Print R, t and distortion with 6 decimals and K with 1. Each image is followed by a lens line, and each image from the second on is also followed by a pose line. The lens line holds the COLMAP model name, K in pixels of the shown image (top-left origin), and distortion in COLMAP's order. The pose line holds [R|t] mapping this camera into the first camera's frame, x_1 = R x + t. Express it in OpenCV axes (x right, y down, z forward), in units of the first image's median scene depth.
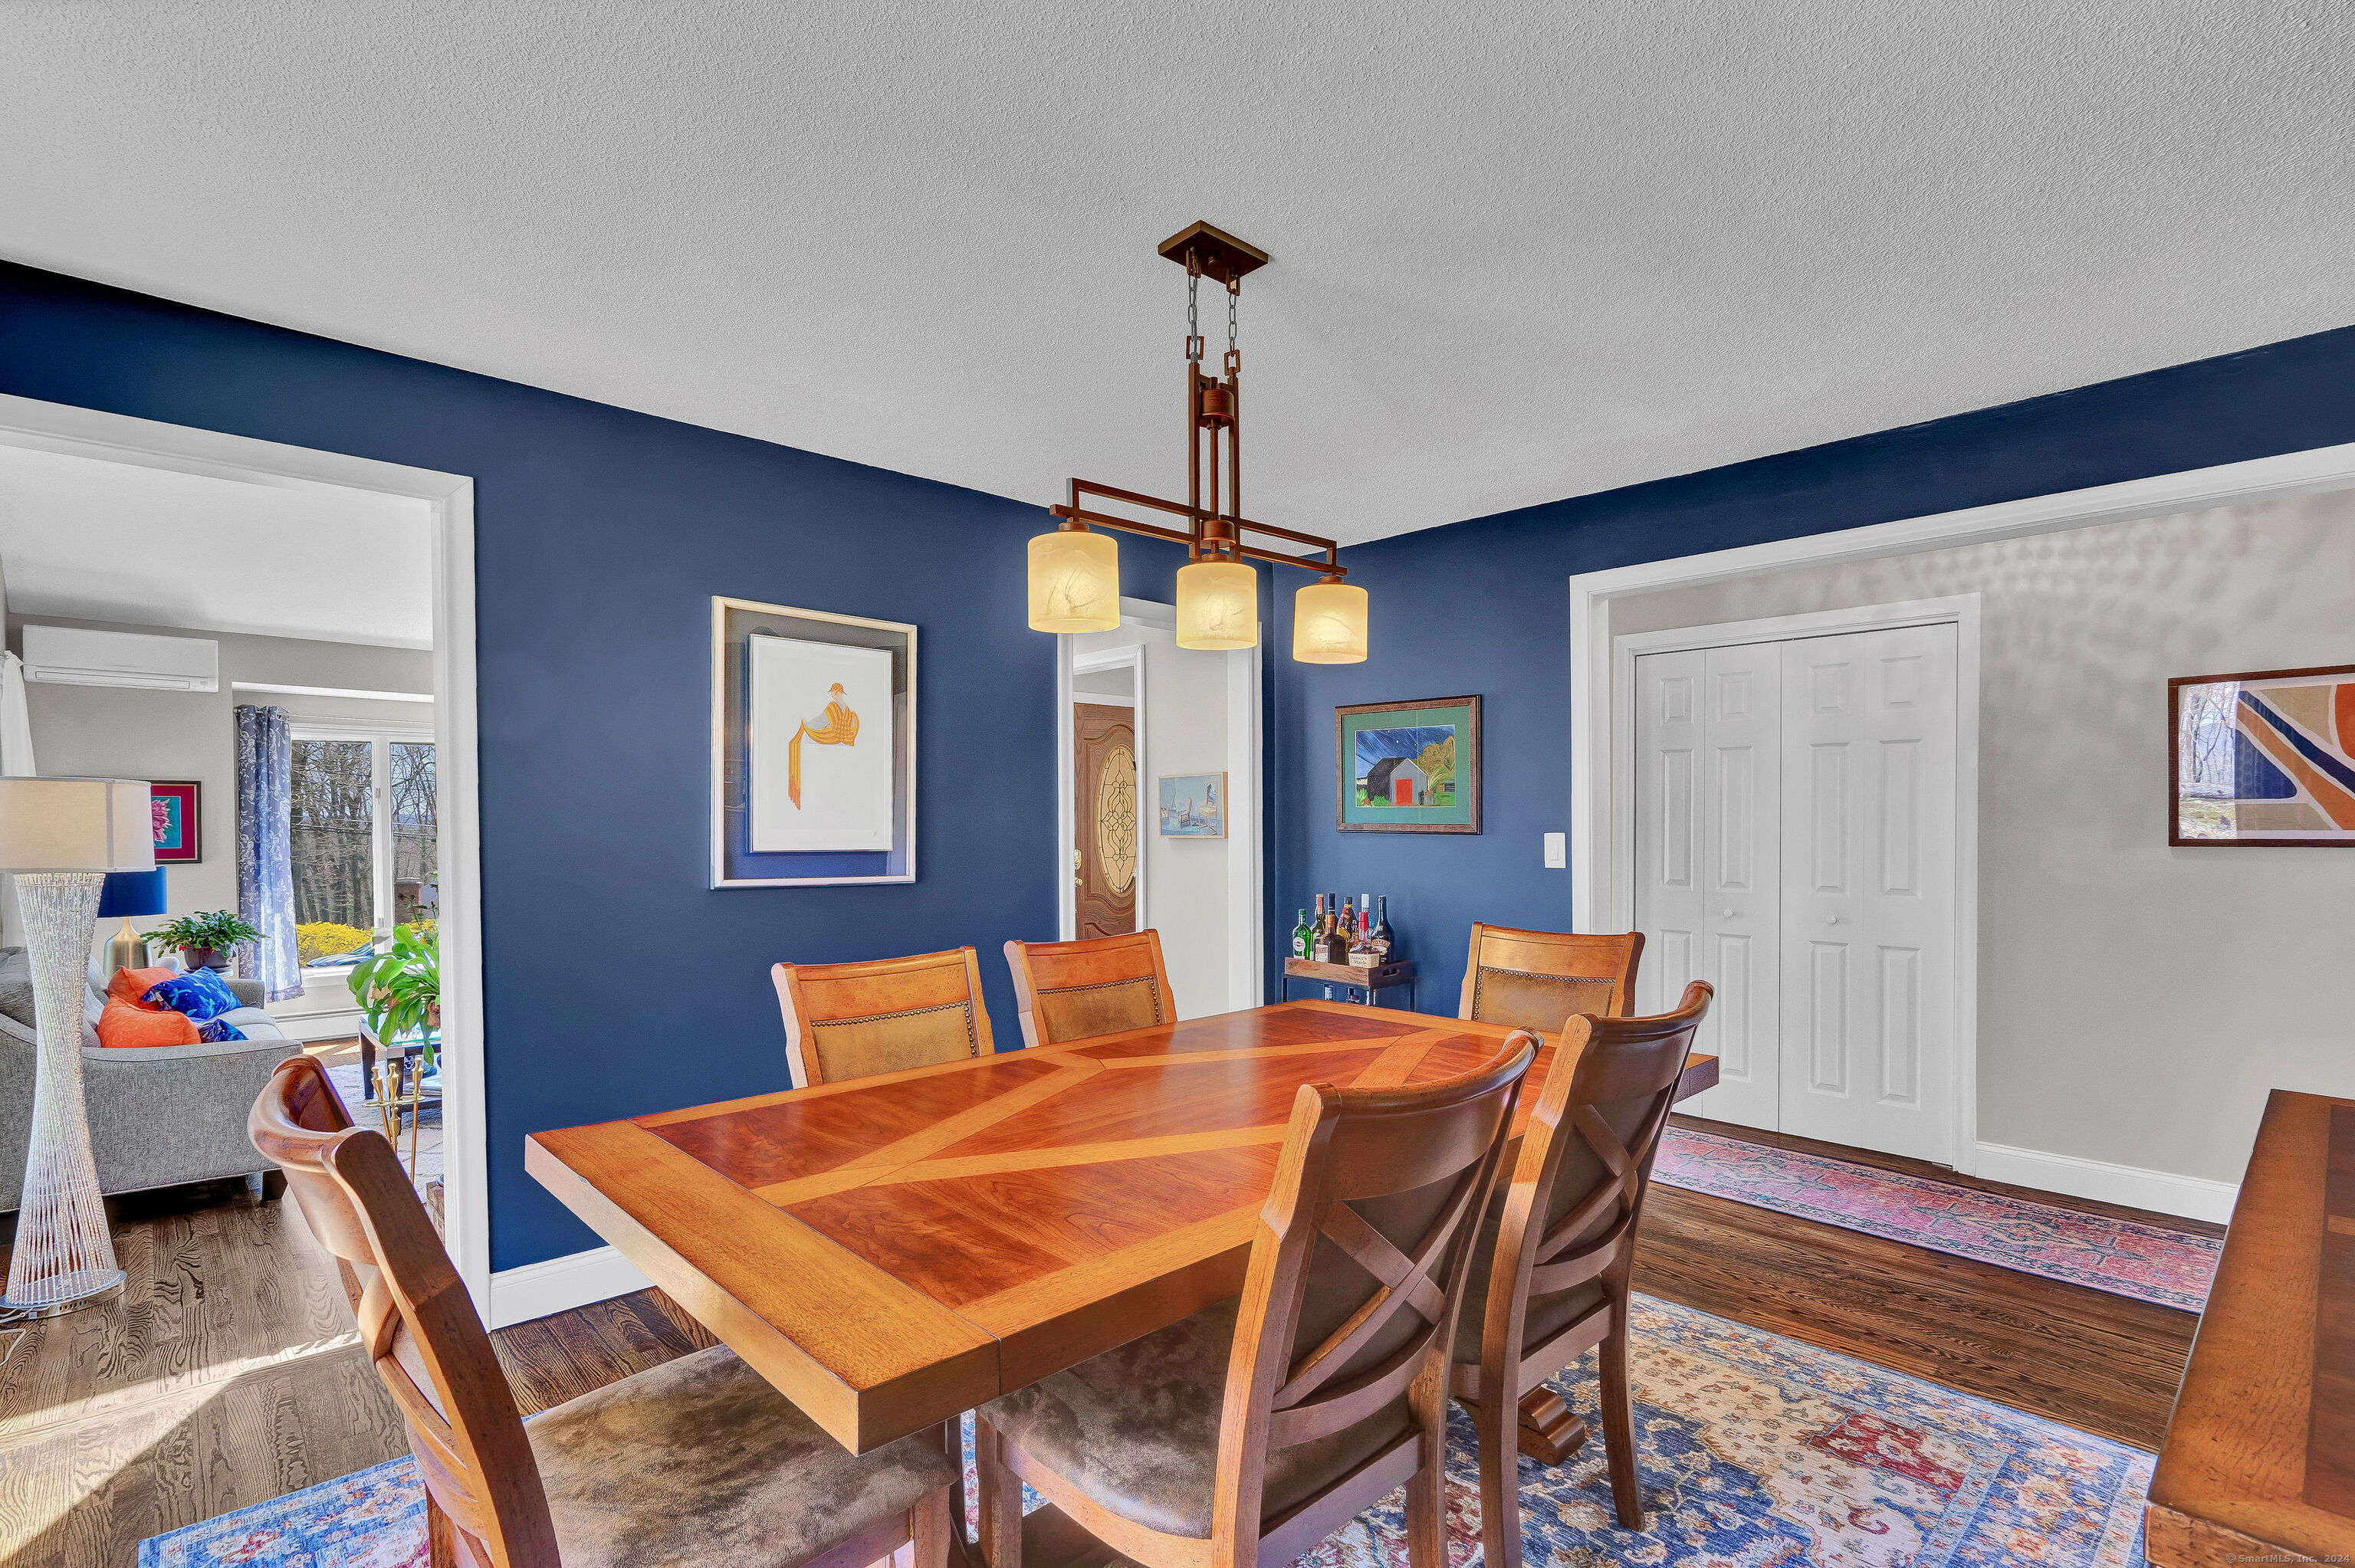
lens RADIAL K [[1114.5, 0, 1168.6], [0, 1114.5, 828.3], [0, 0, 1]] dist [-0.001210, 0.000097]
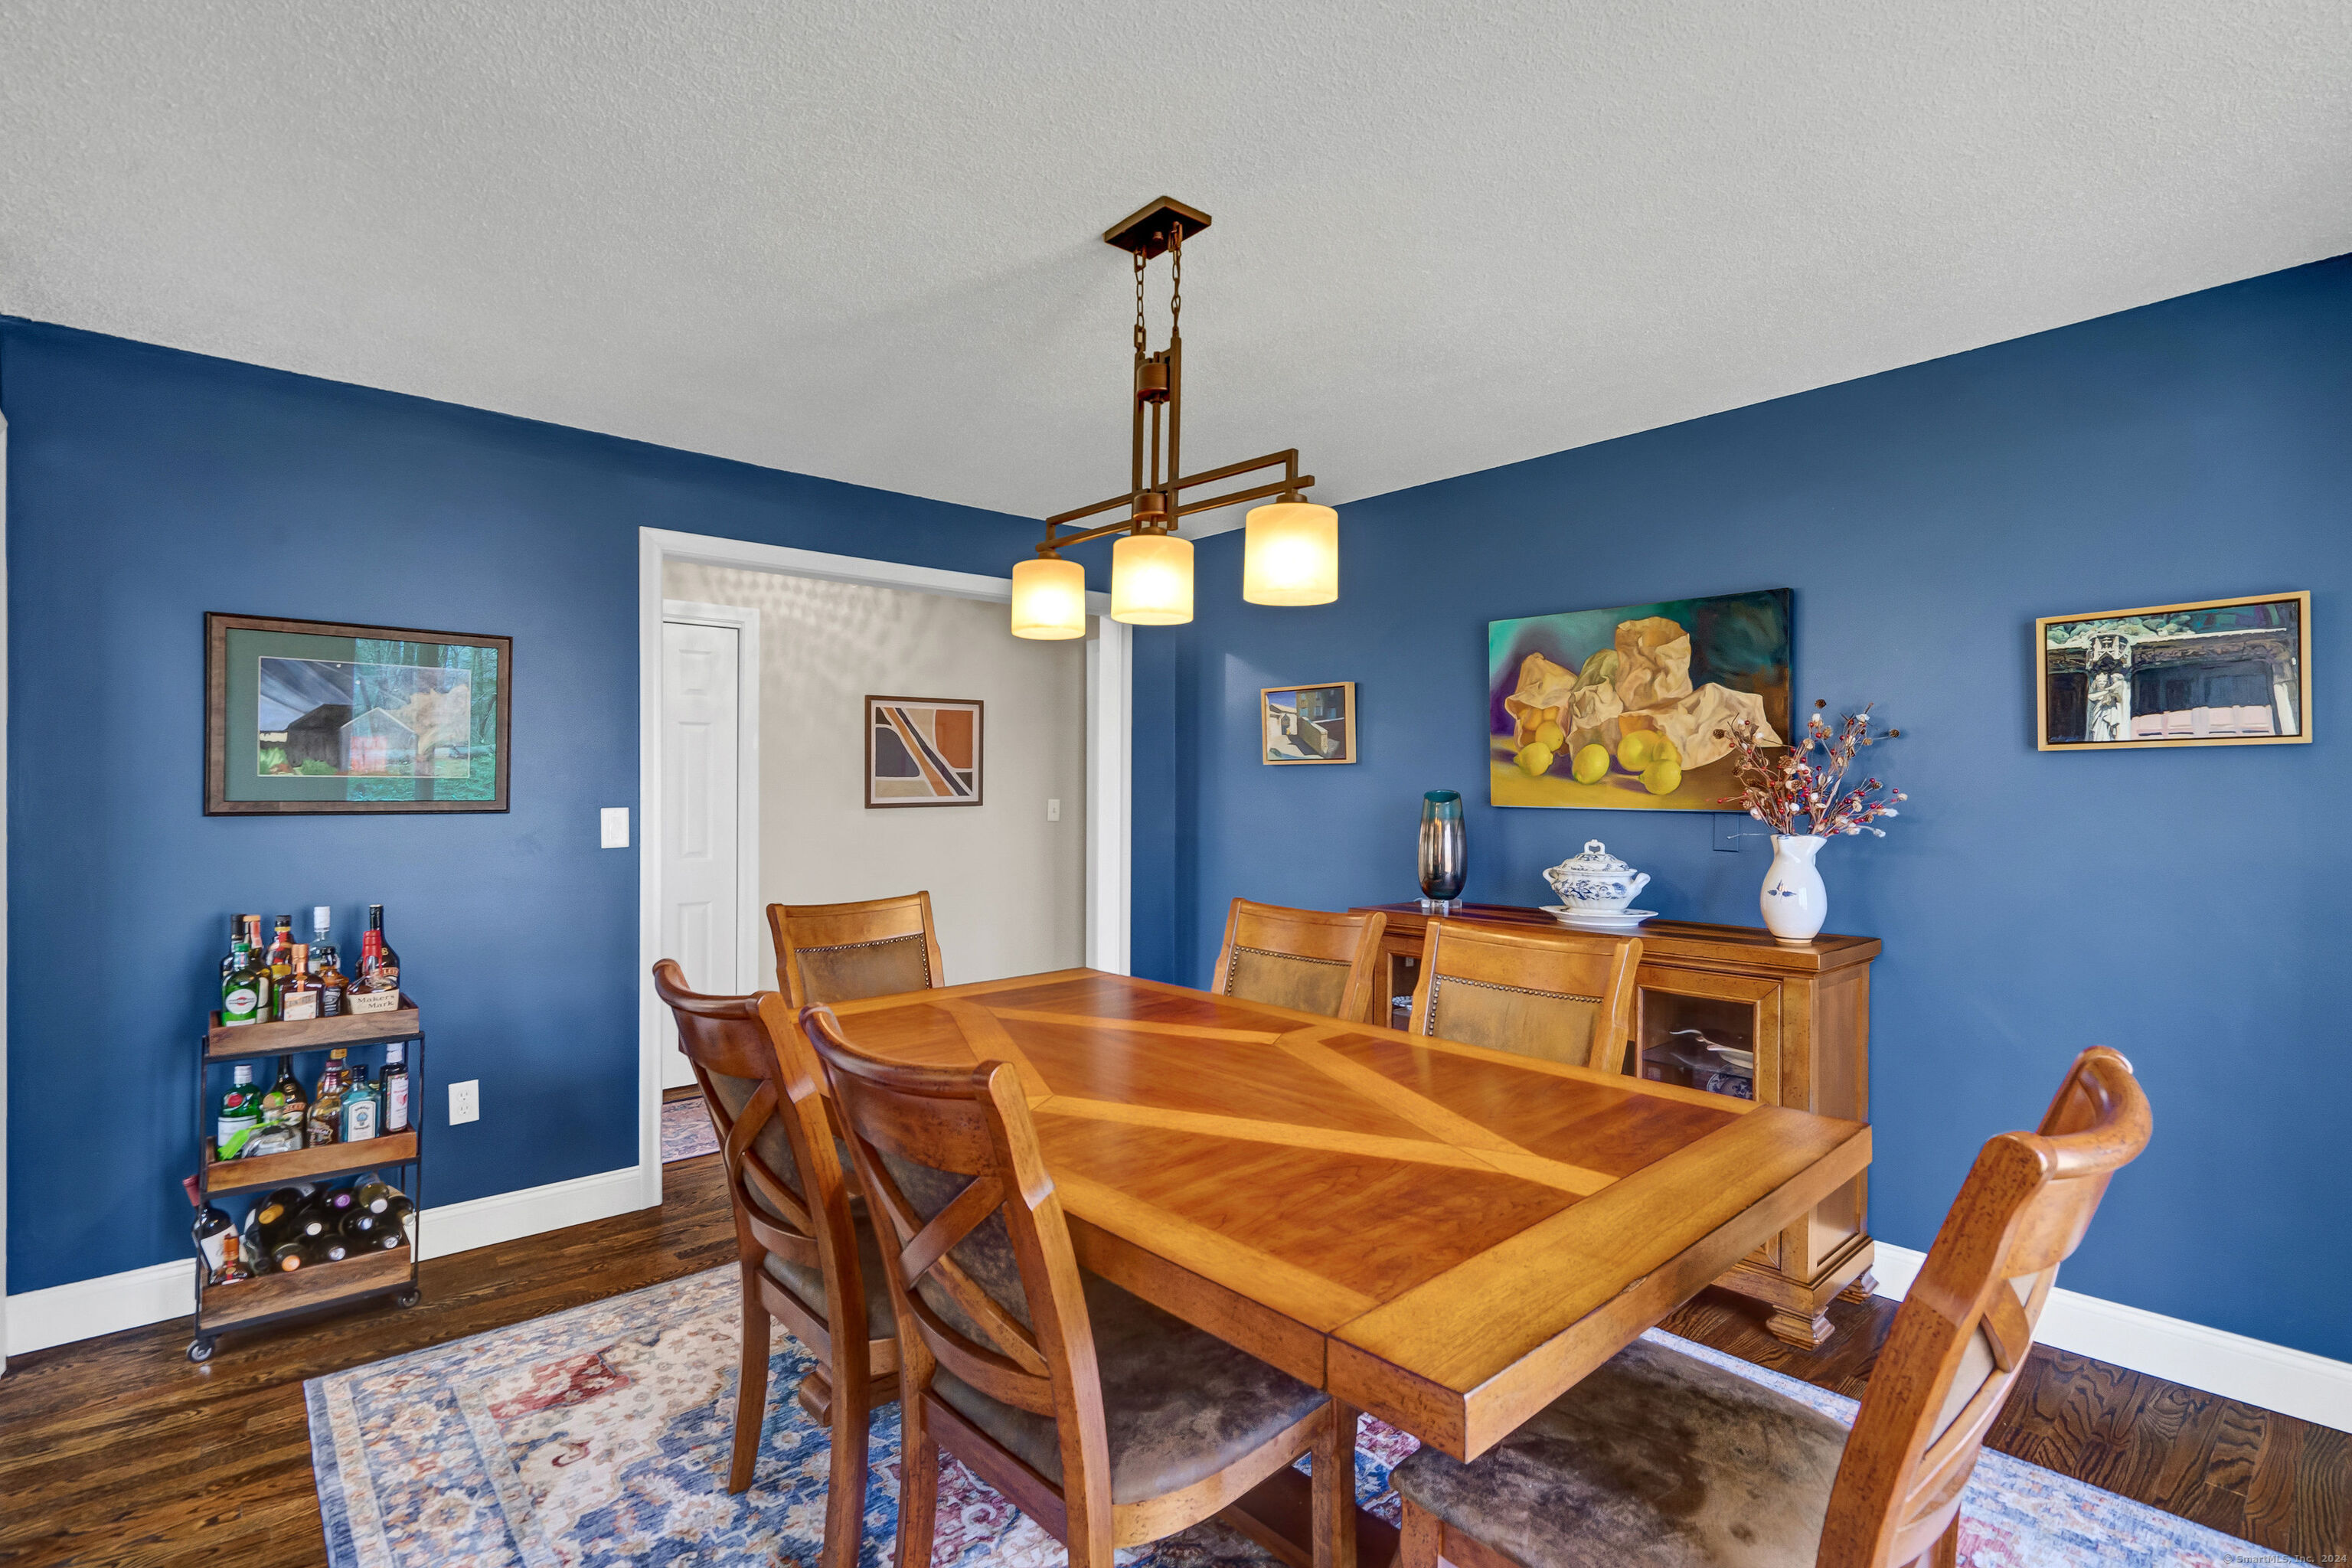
lens RADIAL K [[1096.2, 0, 1177.8], [0, 1096.2, 793.3], [0, 0, 1]] dist [-0.007589, 0.005446]
pose [[0.018909, -0.006754, 0.999798, -0.946023], [0.011633, 0.999911, 0.006535, -0.014073], [-0.999754, 0.011507, 0.018986, 0.968065]]
